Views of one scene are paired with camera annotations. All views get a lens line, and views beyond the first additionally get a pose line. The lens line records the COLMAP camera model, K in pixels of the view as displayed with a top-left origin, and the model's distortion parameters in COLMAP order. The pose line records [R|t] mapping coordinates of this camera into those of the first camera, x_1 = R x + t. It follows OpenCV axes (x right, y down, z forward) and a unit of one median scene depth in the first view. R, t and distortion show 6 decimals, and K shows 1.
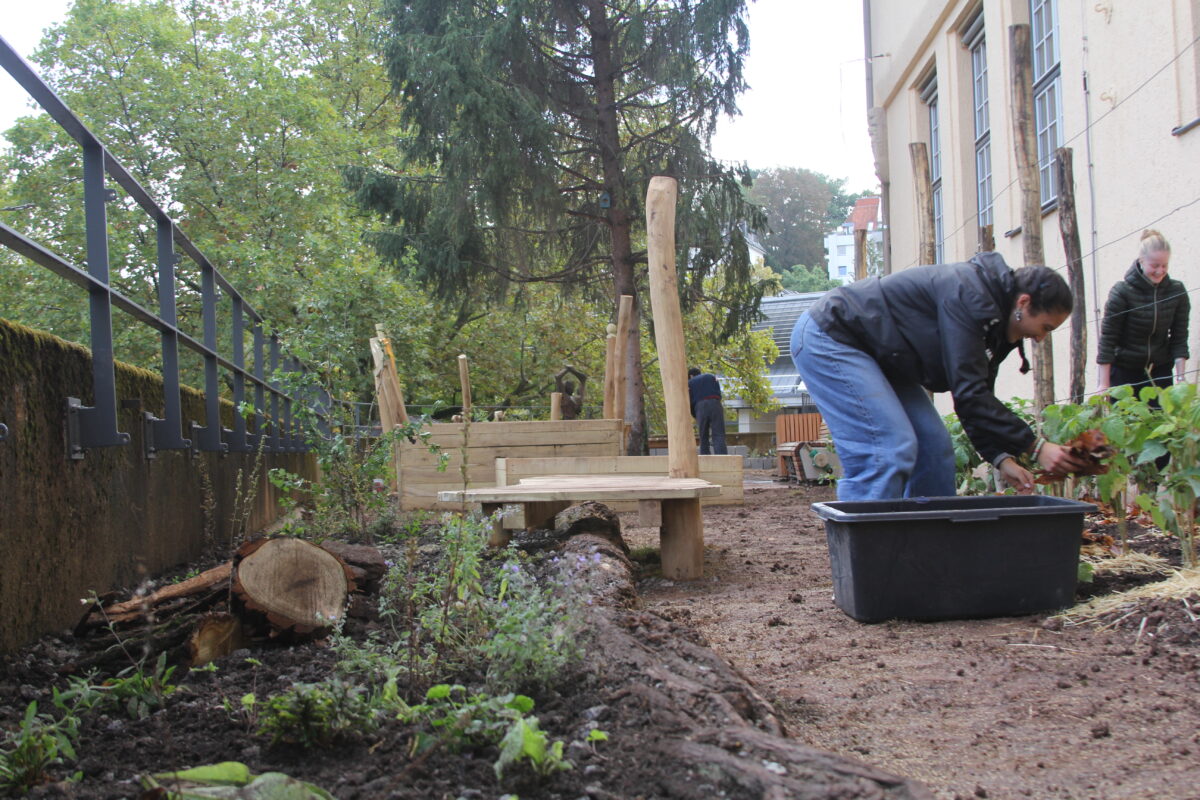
lens RADIAL K [[1552.4, 0, 607.3], [0, 1552.4, 393.7], [0, 0, 1]] dist [-0.145667, 0.000000]
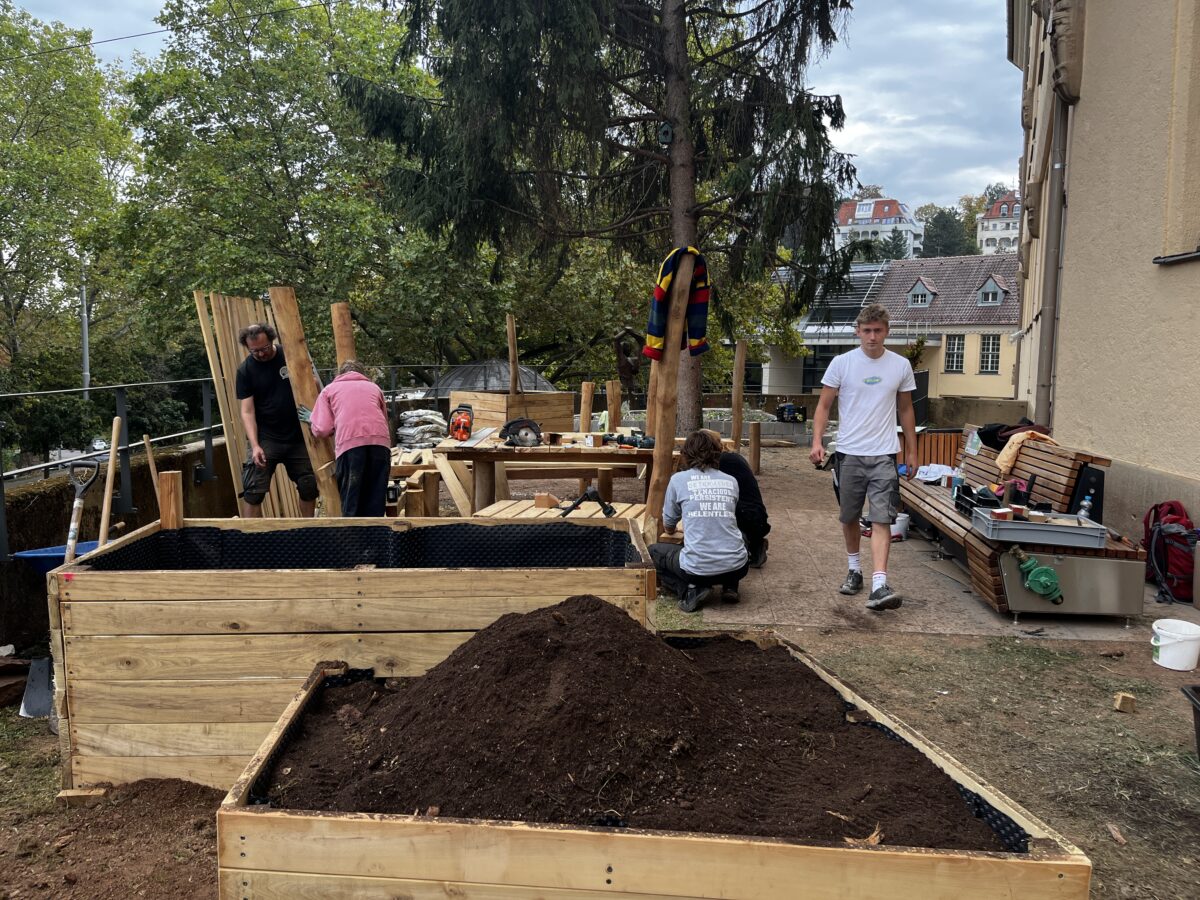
lens RADIAL K [[902.0, 0, 604.5], [0, 902.0, 444.2], [0, 0, 1]] dist [0.050385, -0.060457]
pose [[0.996309, 0.046151, -0.072373, 0.010147], [-0.035890, 0.989897, 0.137169, -0.038614], [0.077972, -0.134065, 0.987900, 0.680537]]
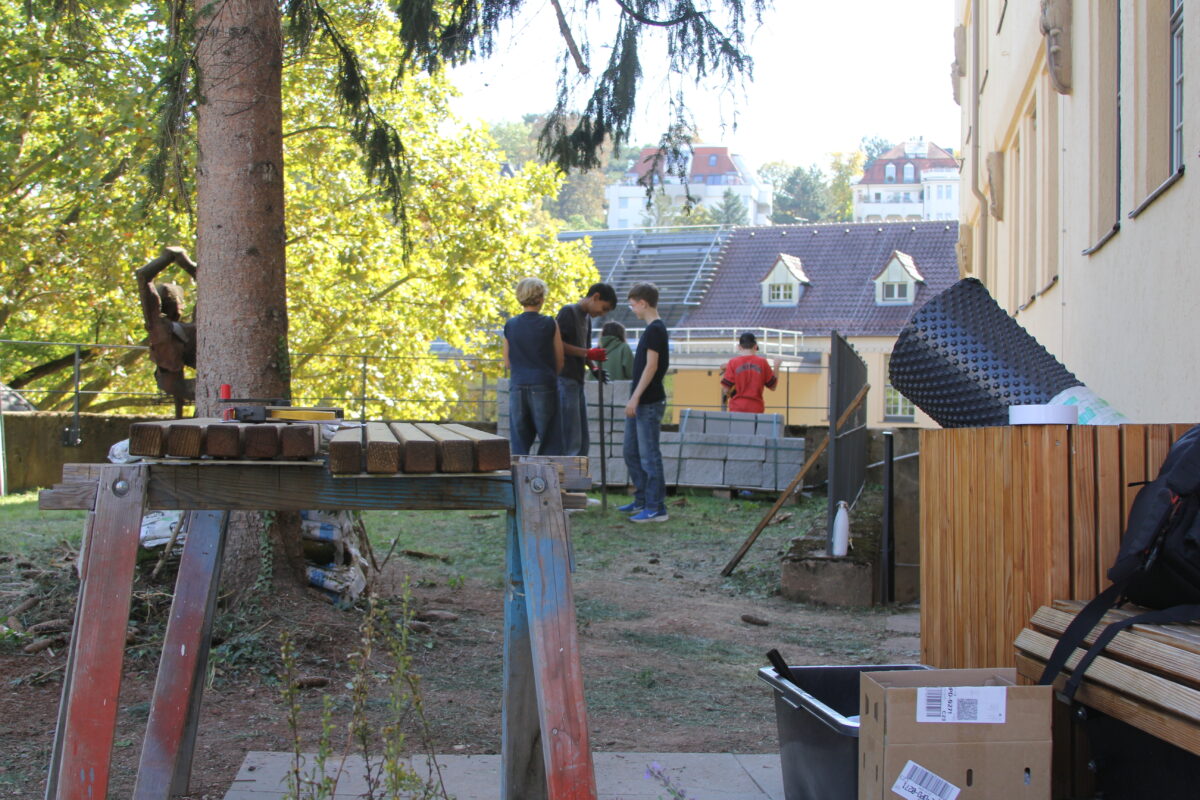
lens RADIAL K [[1552.4, 0, 603.4], [0, 1552.4, 394.0], [0, 0, 1]] dist [-0.145667, 0.000000]
pose [[0.987713, 0.041548, 0.150658, 0.046646], [-0.045437, 0.998715, 0.022463, 0.009864], [-0.149531, -0.029032, 0.988331, 0.984102]]
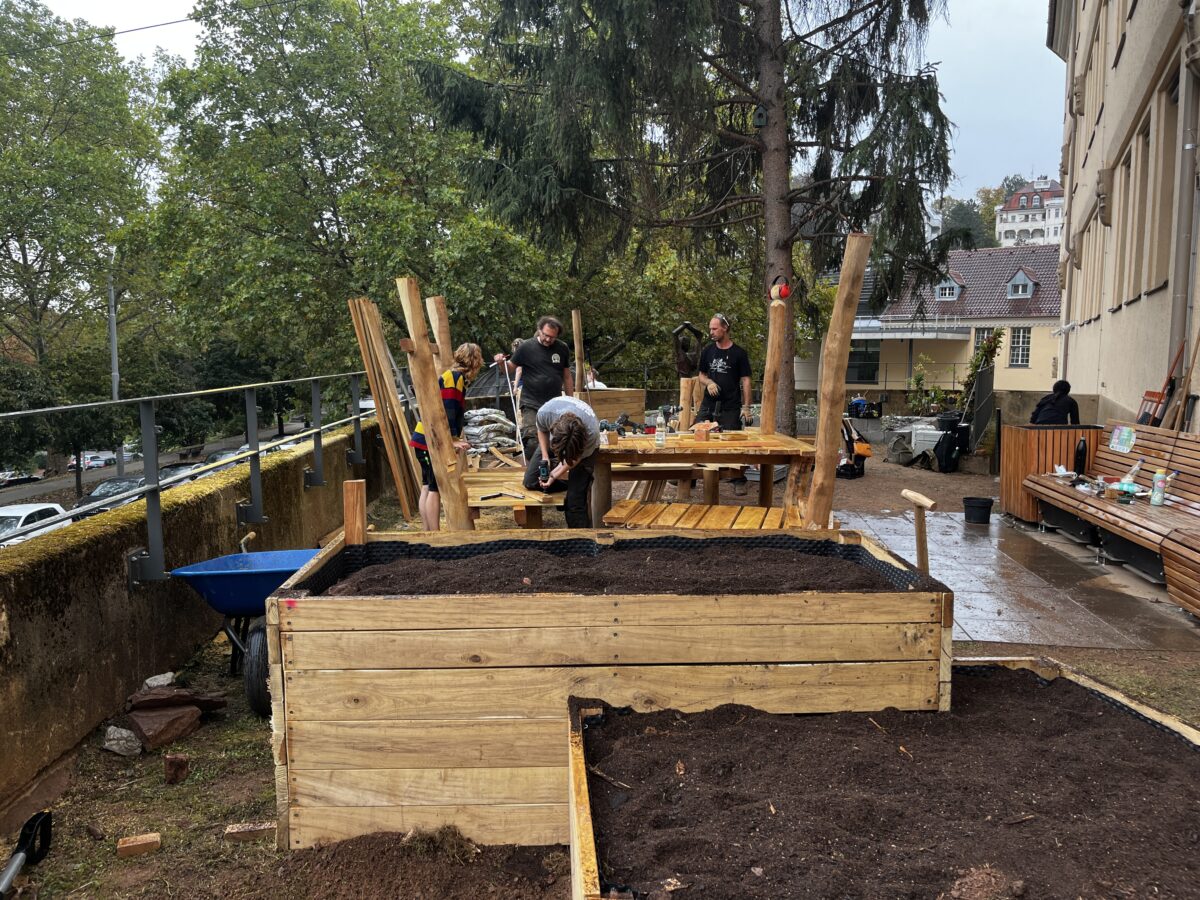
lens RADIAL K [[902.0, 0, 603.0], [0, 902.0, 445.3], [0, 0, 1]] dist [0.050385, -0.060457]
pose [[0.995485, 0.039359, -0.086379, -0.043088], [-0.026803, 0.989506, 0.141982, -0.034996], [0.091061, -0.139026, 0.986093, 0.701158]]
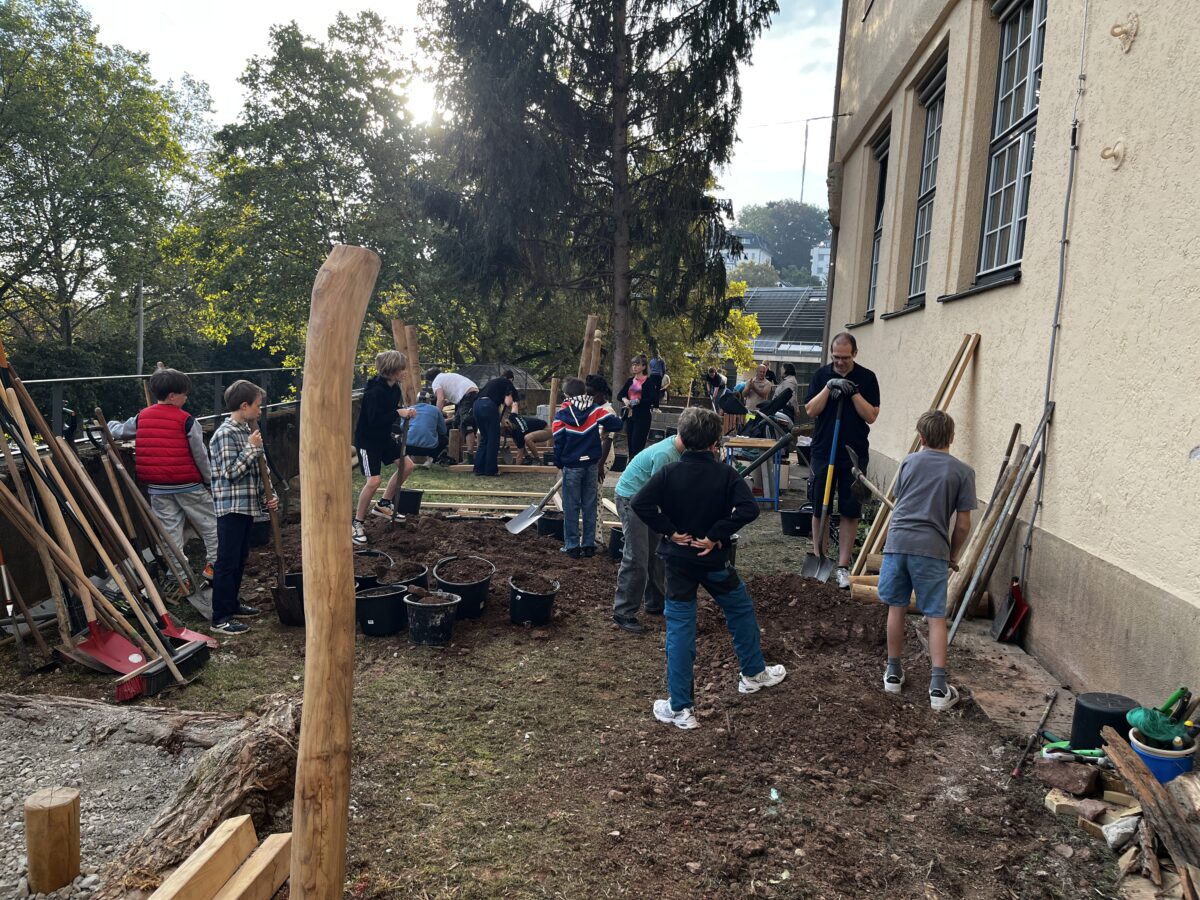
lens RADIAL K [[902.0, 0, 607.2], [0, 902.0, 451.6], [0, 0, 1]] dist [0.050385, -0.060457]
pose [[0.994250, 0.088512, -0.060275, 0.072207], [-0.079679, 0.987523, 0.135831, -0.054443], [0.071545, -0.130248, 0.988897, 0.309884]]
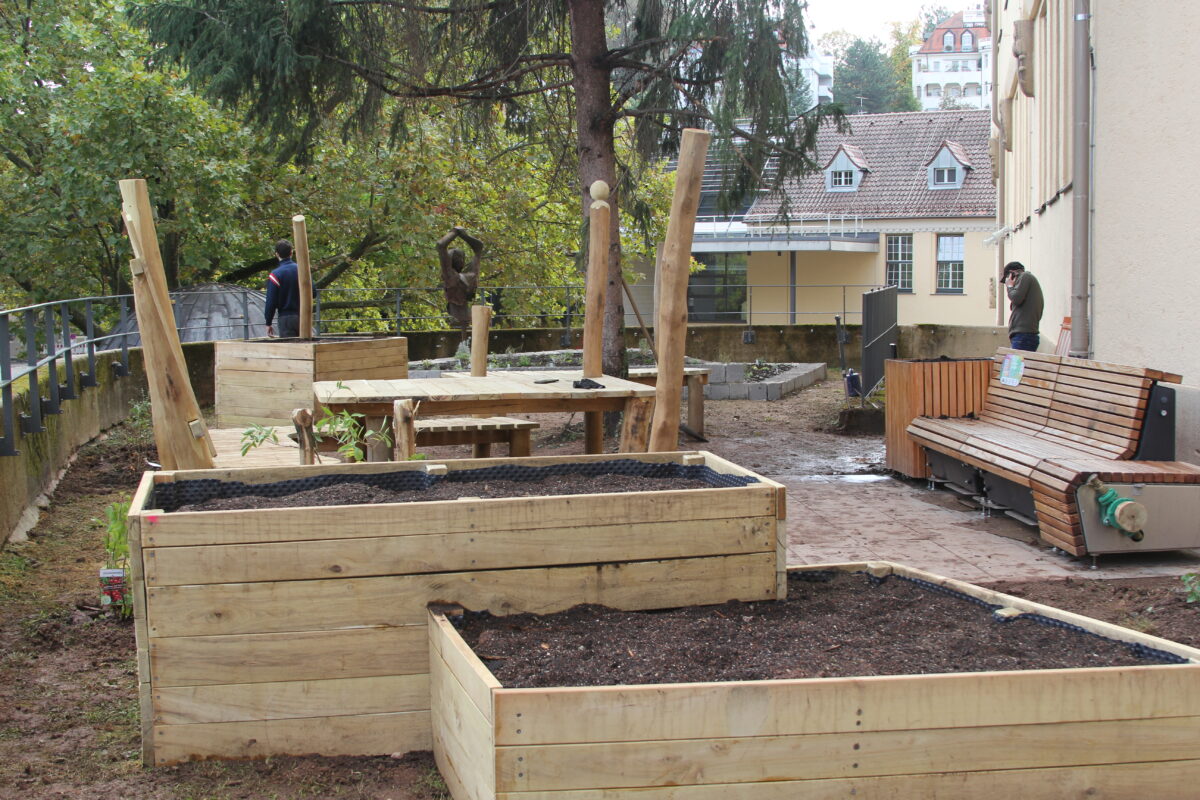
lens RADIAL K [[1552.4, 0, 595.9], [0, 1552.4, 406.8], [0, 0, 1]] dist [-0.145667, 0.000000]
pose [[0.994233, 0.007490, 0.106978, -0.062133], [-0.020230, 0.992747, 0.118508, -0.036908], [-0.105315, -0.119989, 0.987174, 0.572454]]
